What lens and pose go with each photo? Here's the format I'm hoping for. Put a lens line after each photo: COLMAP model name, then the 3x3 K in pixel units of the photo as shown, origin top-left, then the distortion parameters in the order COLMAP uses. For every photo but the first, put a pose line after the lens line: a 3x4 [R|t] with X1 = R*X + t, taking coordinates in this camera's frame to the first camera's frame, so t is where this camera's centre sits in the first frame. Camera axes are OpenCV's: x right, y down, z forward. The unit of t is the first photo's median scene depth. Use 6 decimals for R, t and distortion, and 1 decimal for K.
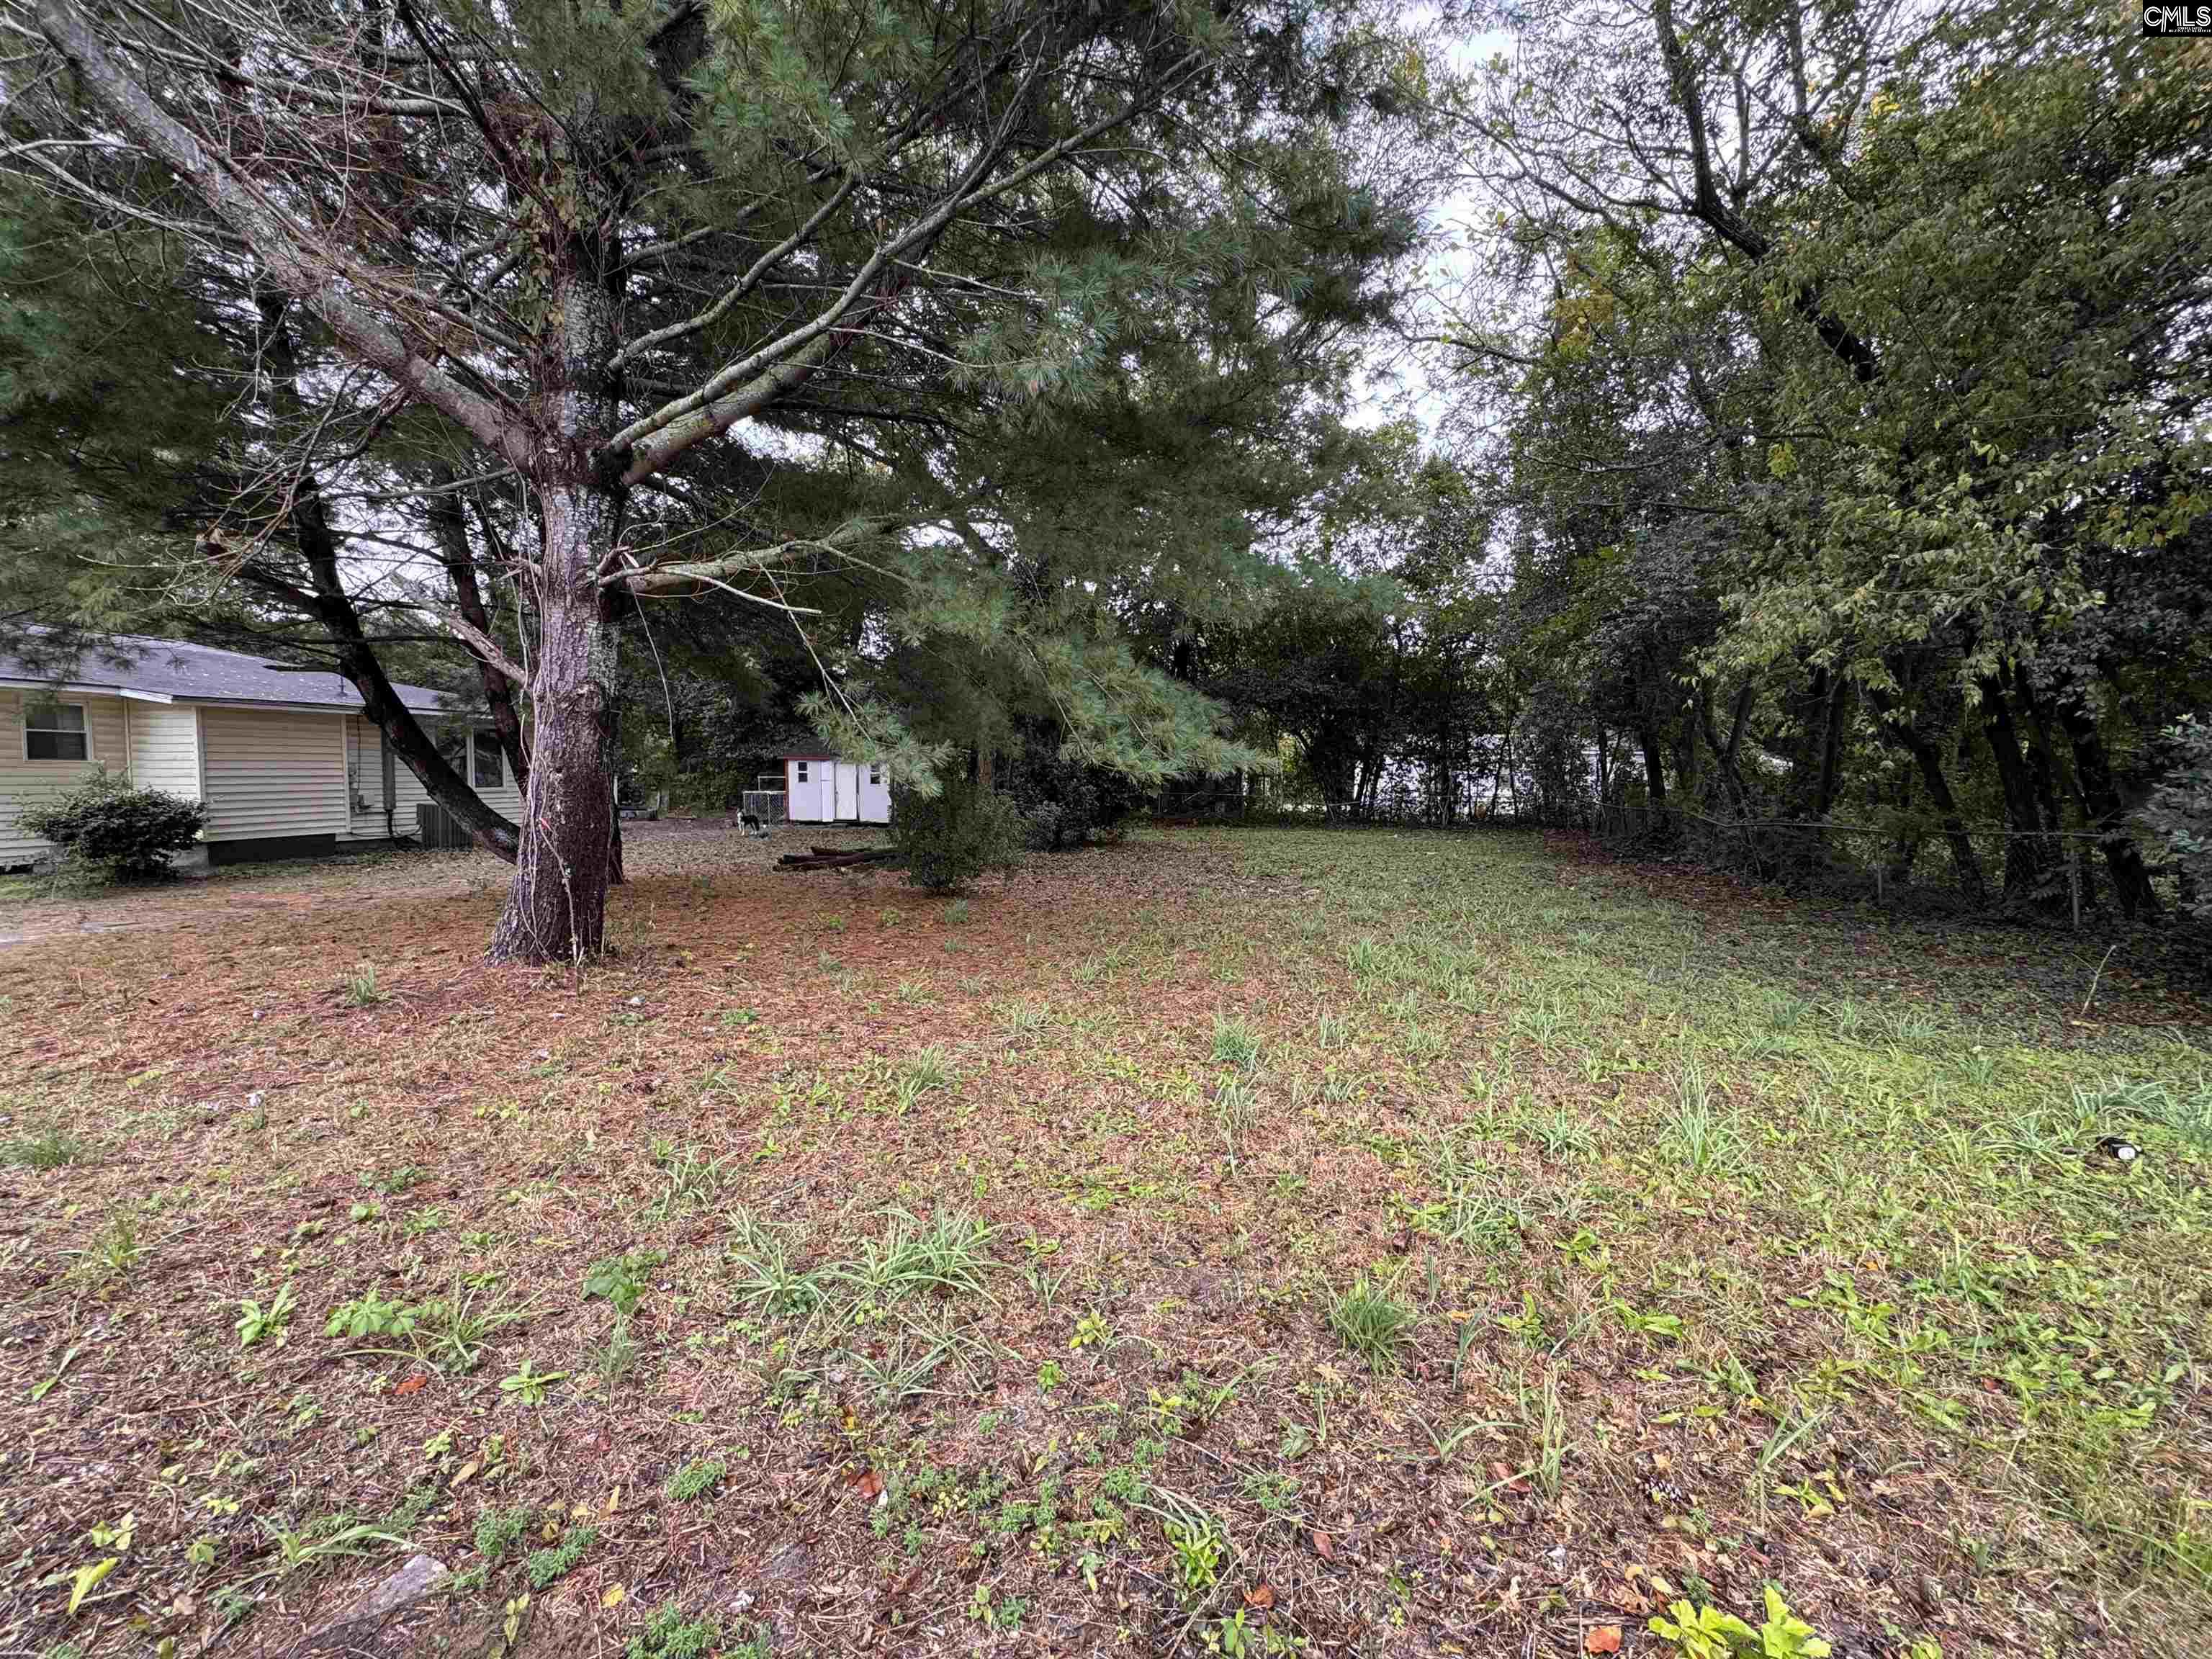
lens RADIAL K [[881.5, 0, 1110.0], [0, 881.5, 832.8], [0, 0, 1]] dist [0.001307, 0.000576]
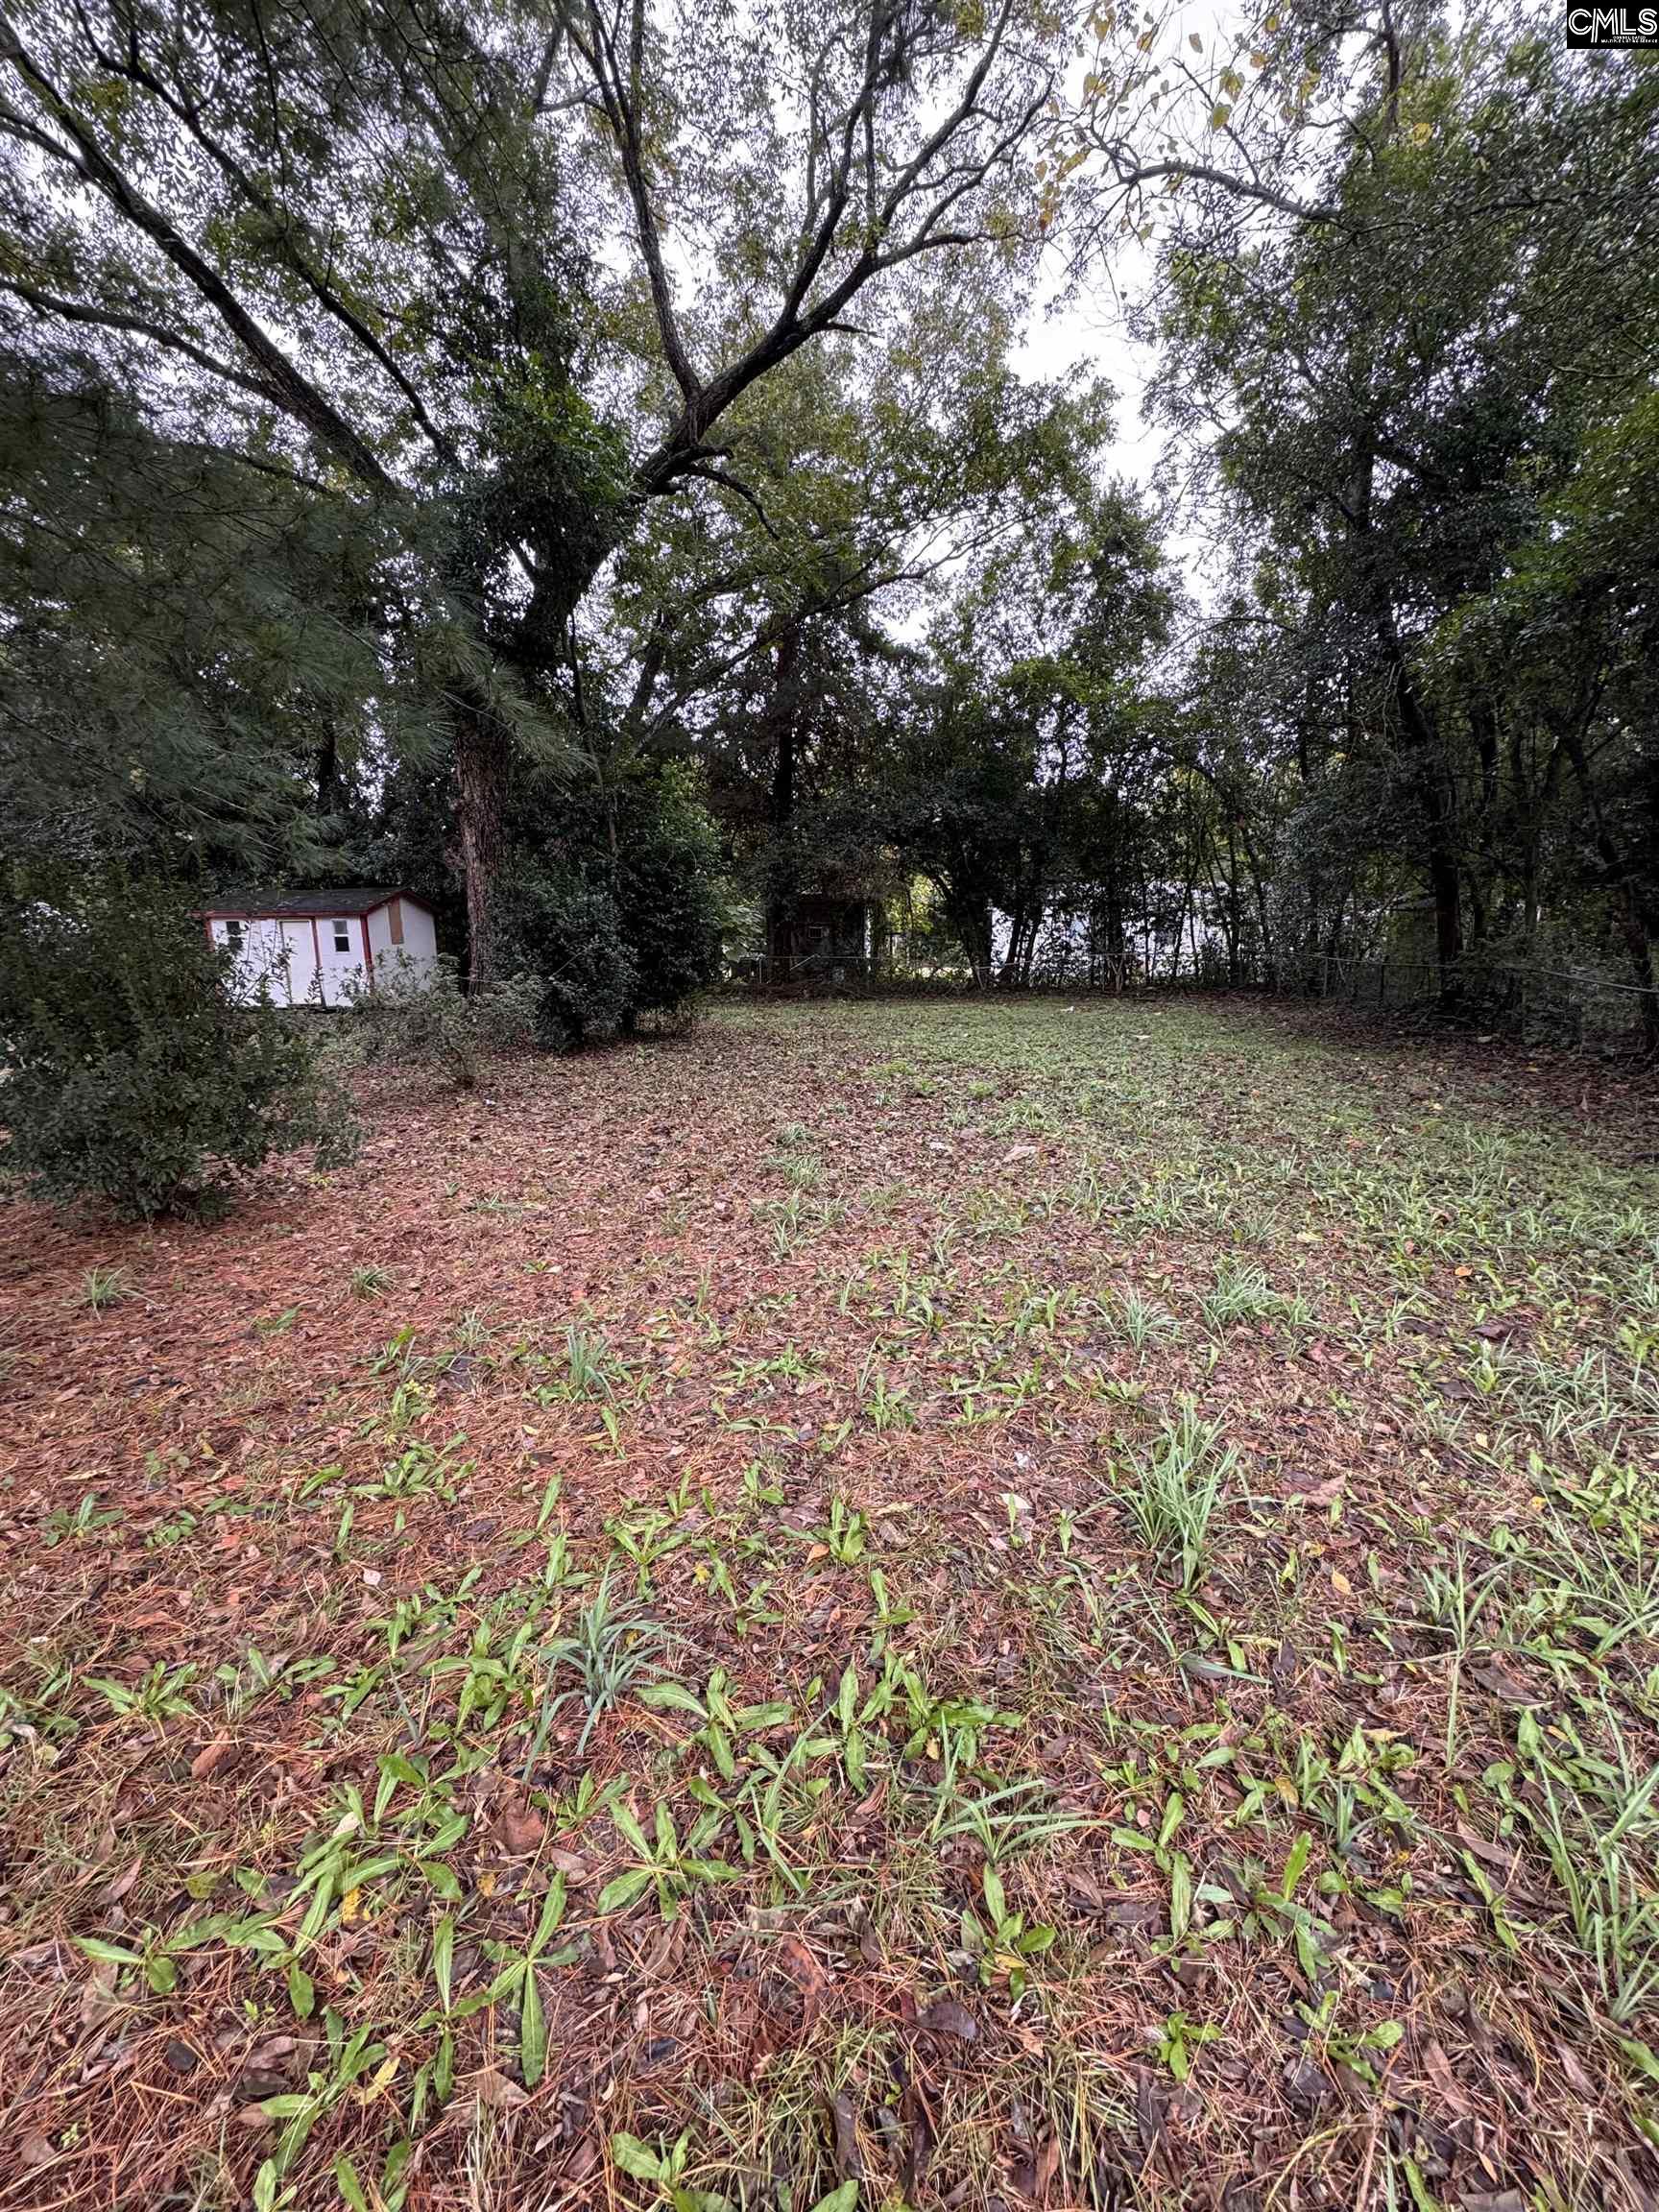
lens RADIAL K [[881.5, 0, 821.0], [0, 881.5, 1107.9], [0, 0, 1]] dist [0.001307, 0.000576]
pose [[0.994319, -0.036519, 0.099981, 0.042841], [0.024202, 0.992266, 0.121747, -0.011069], [-0.103654, -0.118635, 0.987513, 0.336369]]
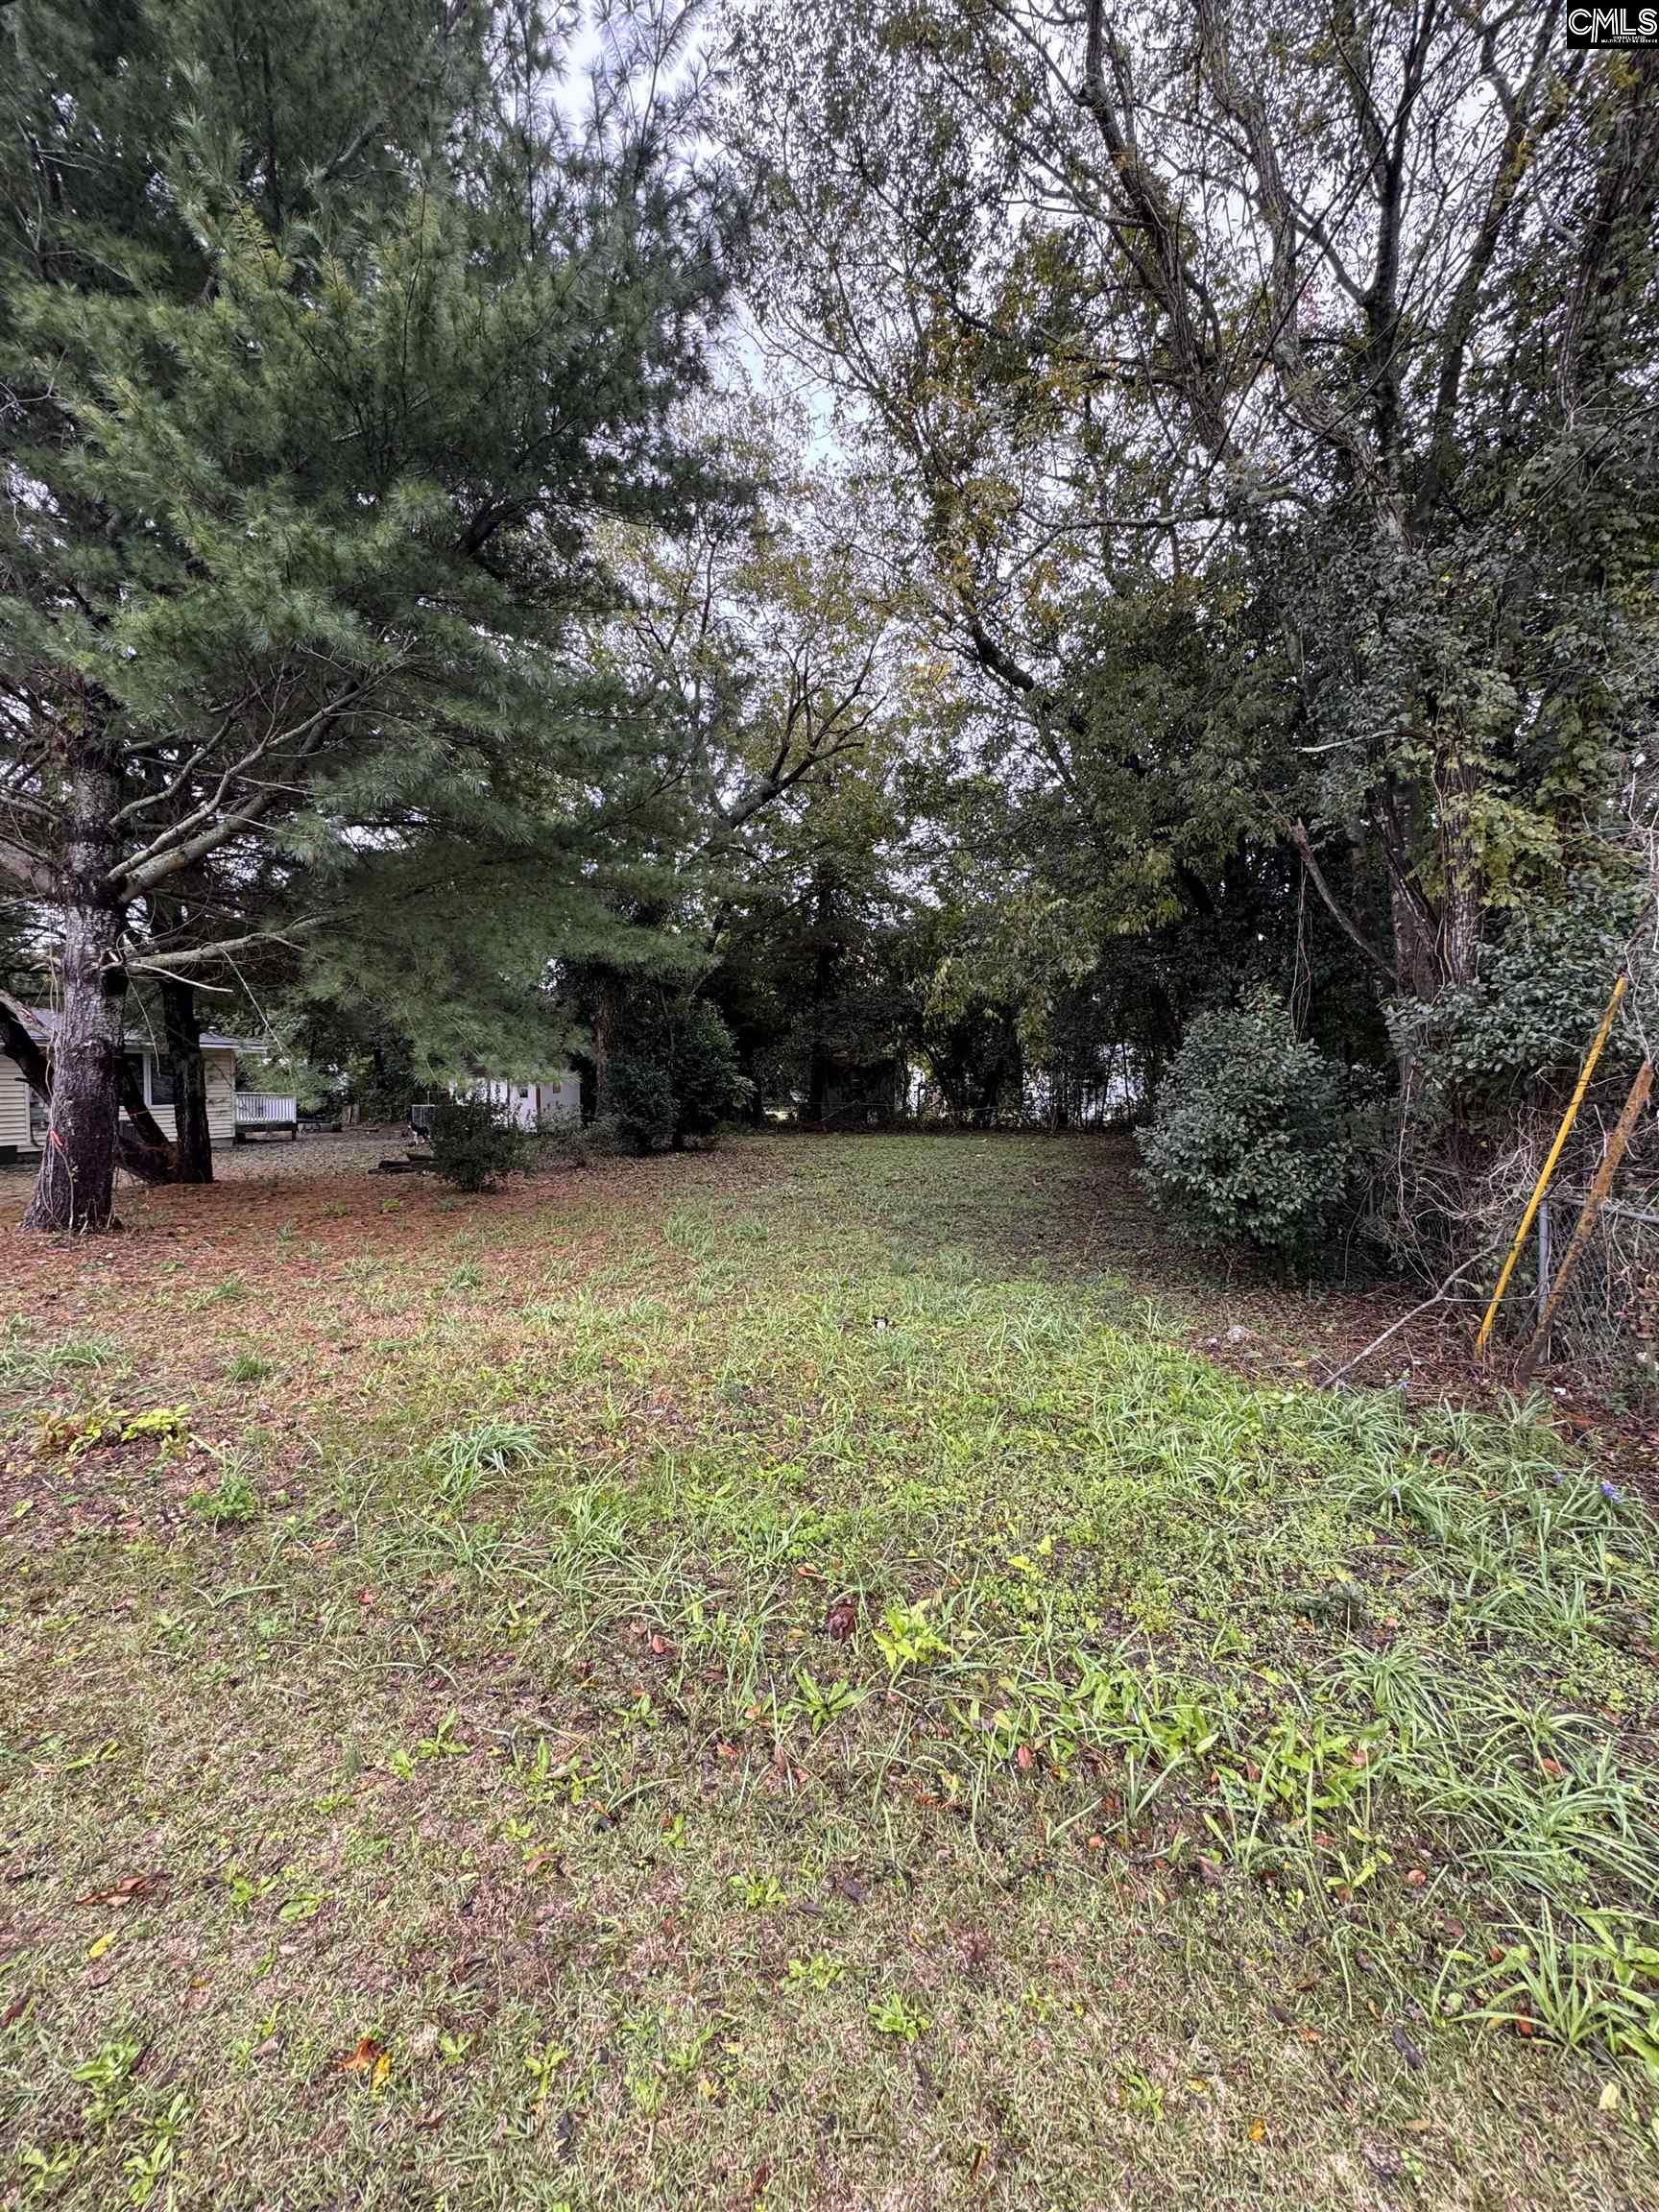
lens RADIAL K [[881.5, 0, 836.9], [0, 881.5, 1110.6], [0, 0, 1]] dist [0.001307, 0.000576]
pose [[0.999492, -0.010296, -0.030149, 0.206877], [0.009279, 0.999390, -0.033676, 0.002997], [0.030477, 0.033379, 0.998978, -0.126033]]
